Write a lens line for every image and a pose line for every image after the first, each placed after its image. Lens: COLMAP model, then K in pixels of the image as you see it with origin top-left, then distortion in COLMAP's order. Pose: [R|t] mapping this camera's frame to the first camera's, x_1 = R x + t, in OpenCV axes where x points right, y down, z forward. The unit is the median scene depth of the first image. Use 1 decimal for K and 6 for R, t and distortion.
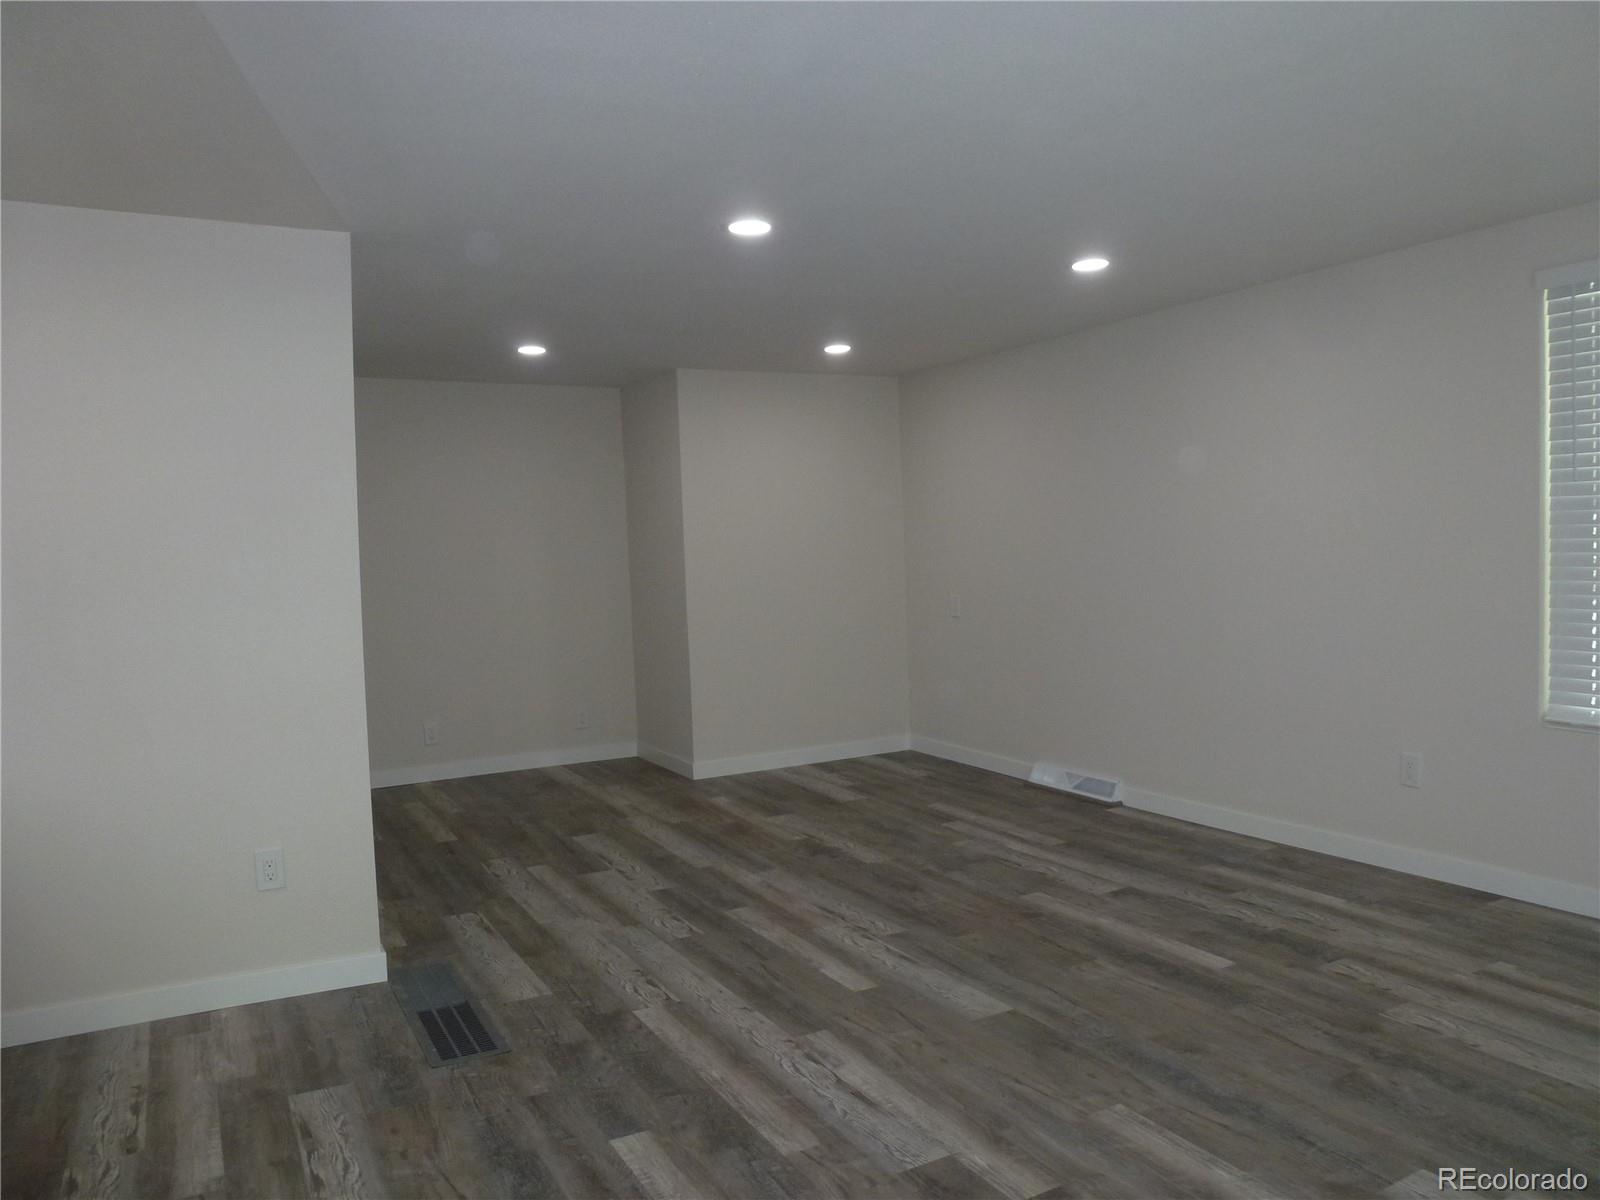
lens RADIAL K [[1149.2, 0, 800.0], [0, 1149.2, 600.0], [0, 0, 1]] dist [-0.071138, 0.025076]
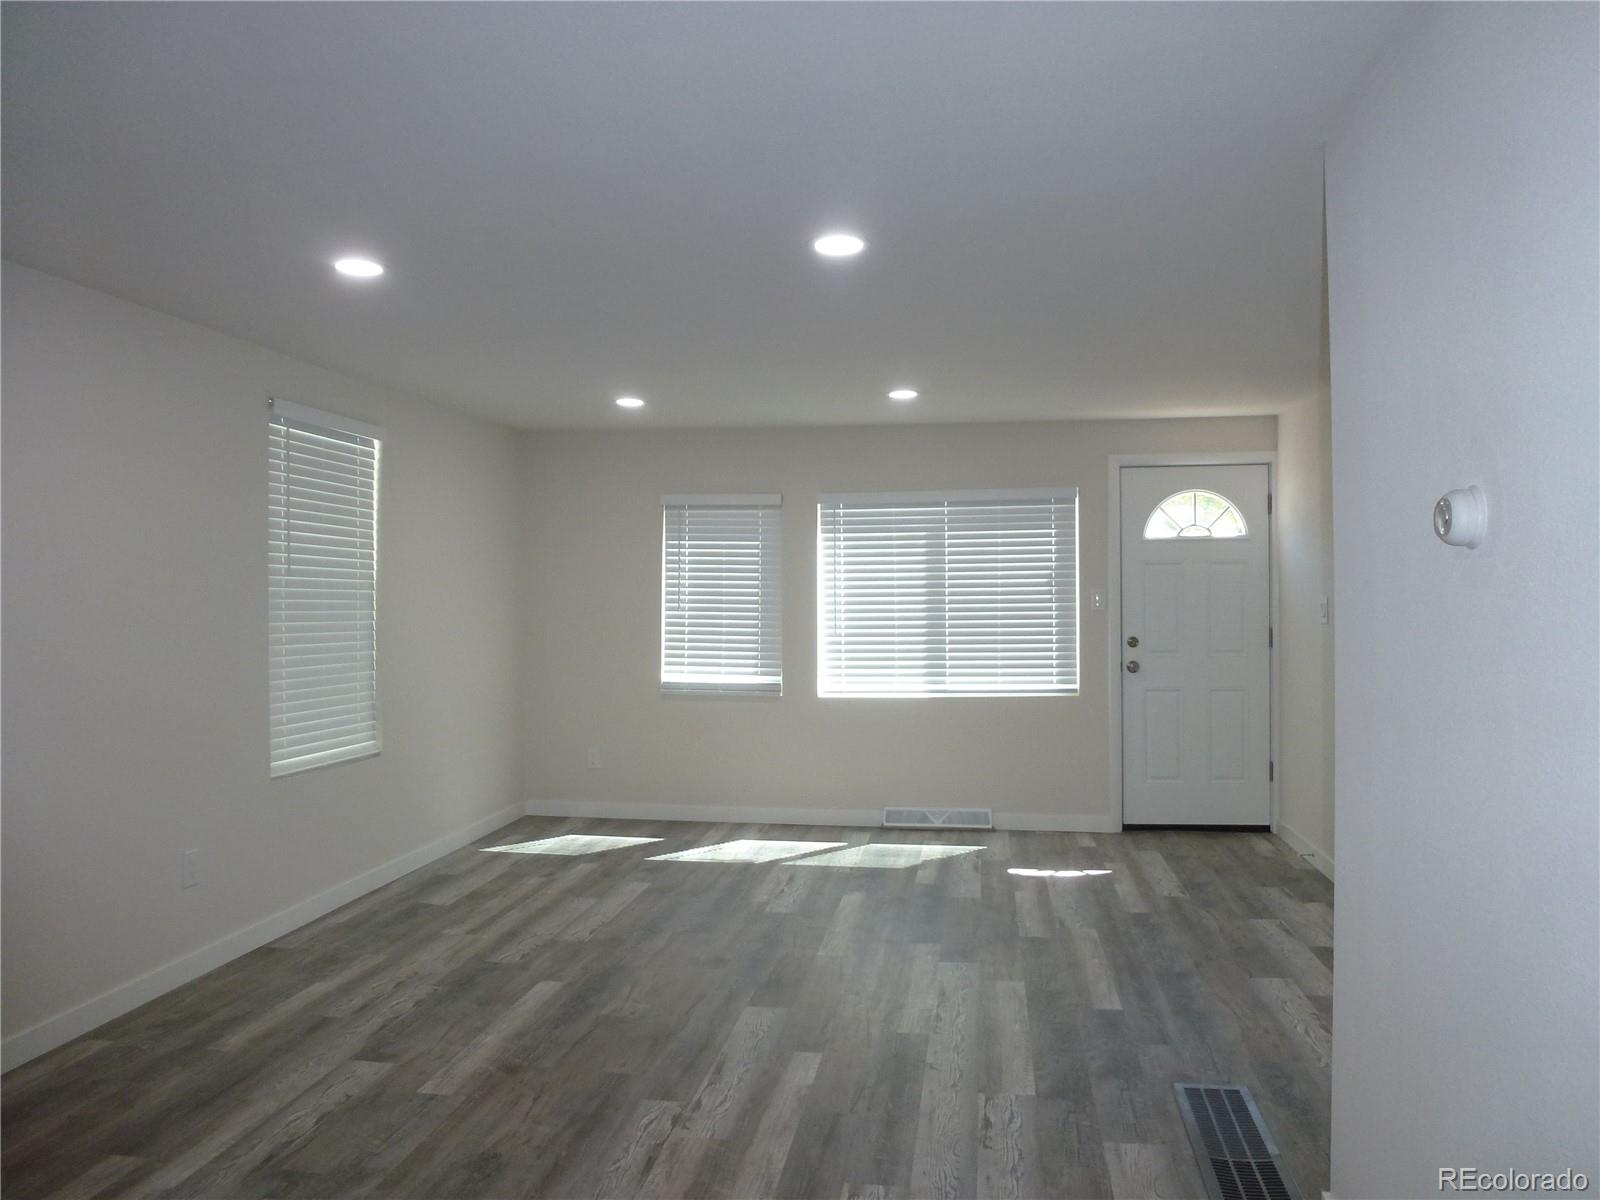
lens RADIAL K [[1149.2, 0, 800.0], [0, 1149.2, 600.0], [0, 0, 1]] dist [-0.071138, 0.025076]
pose [[-0.786909, 0.033851, 0.616139, -0.559231], [0.062211, 0.997759, 0.024635, -0.082039], [-0.613925, 0.057716, -0.787252, 1.746964]]
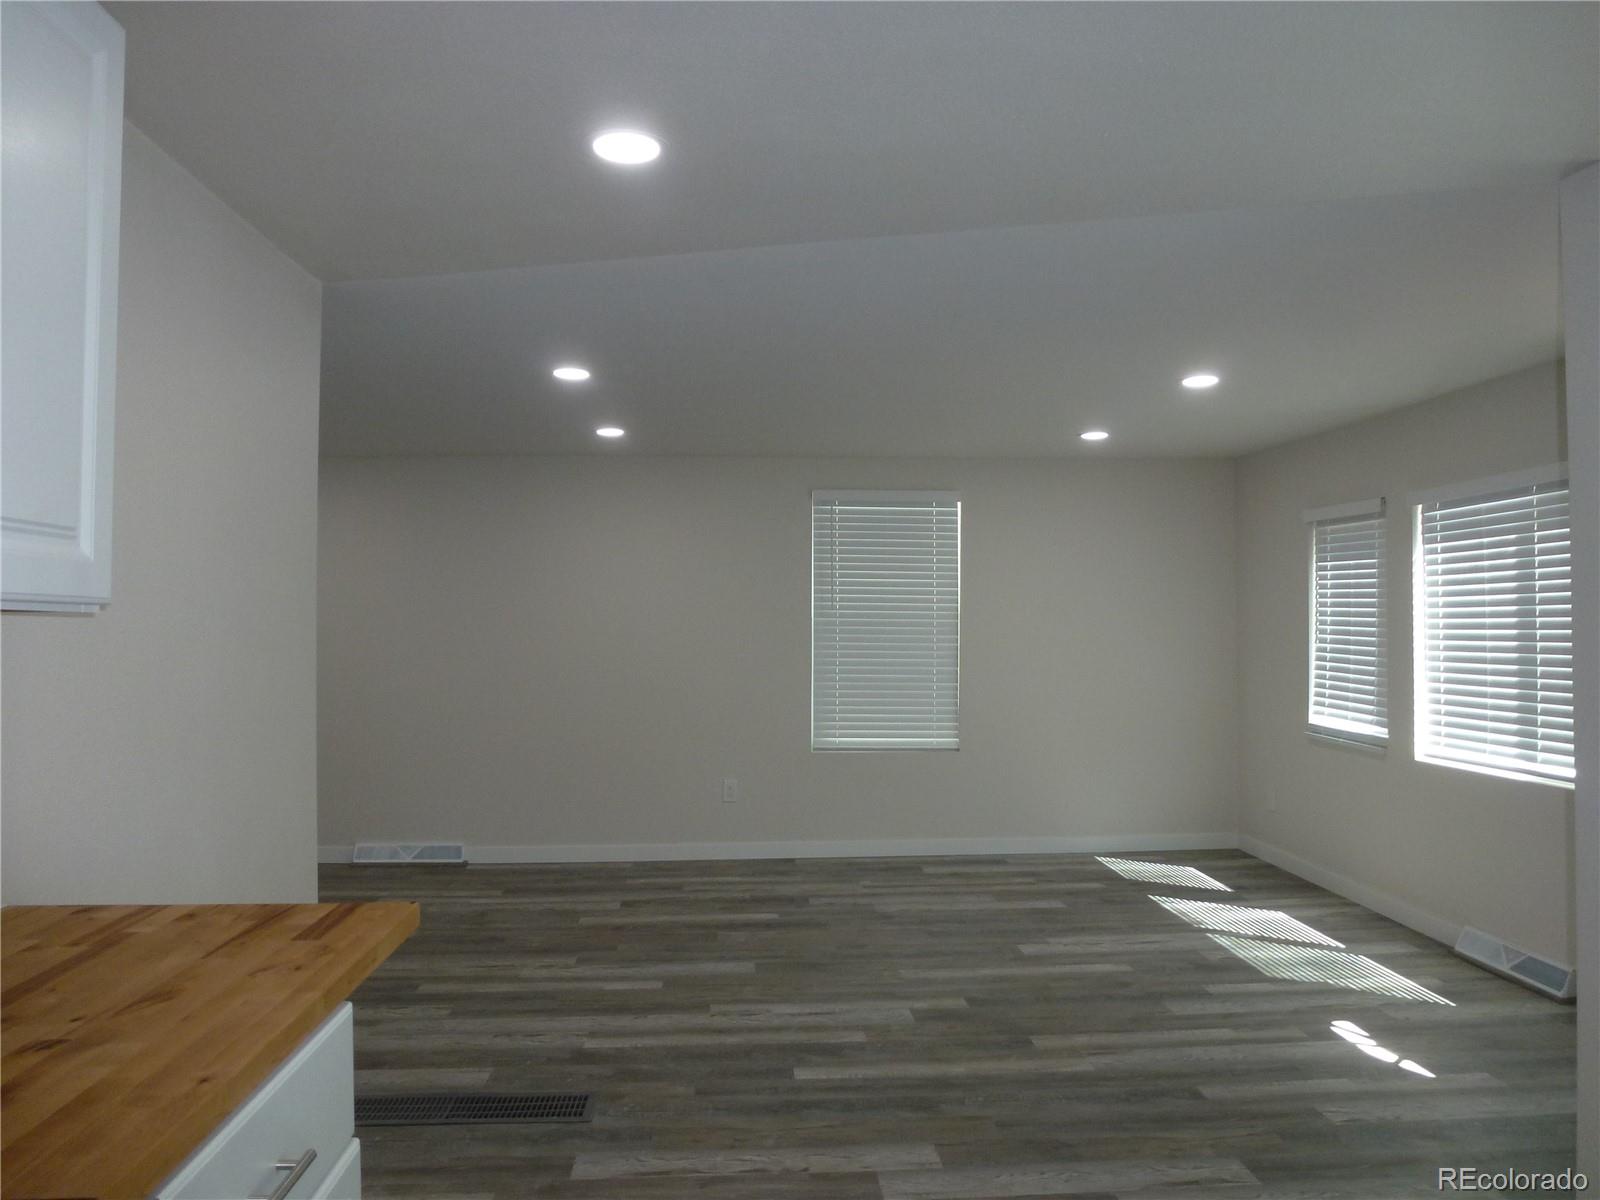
lens RADIAL K [[1141.7, 0, 800.0], [0, 1141.7, 600.0], [0, 0, 1]] dist [-0.042767, -0.000631]
pose [[0.428360, 0.050046, 0.902221, -1.038936], [0.032356, 0.996975, -0.070664, 0.003555], [-0.903029, 0.059462, 0.425445, 0.283572]]
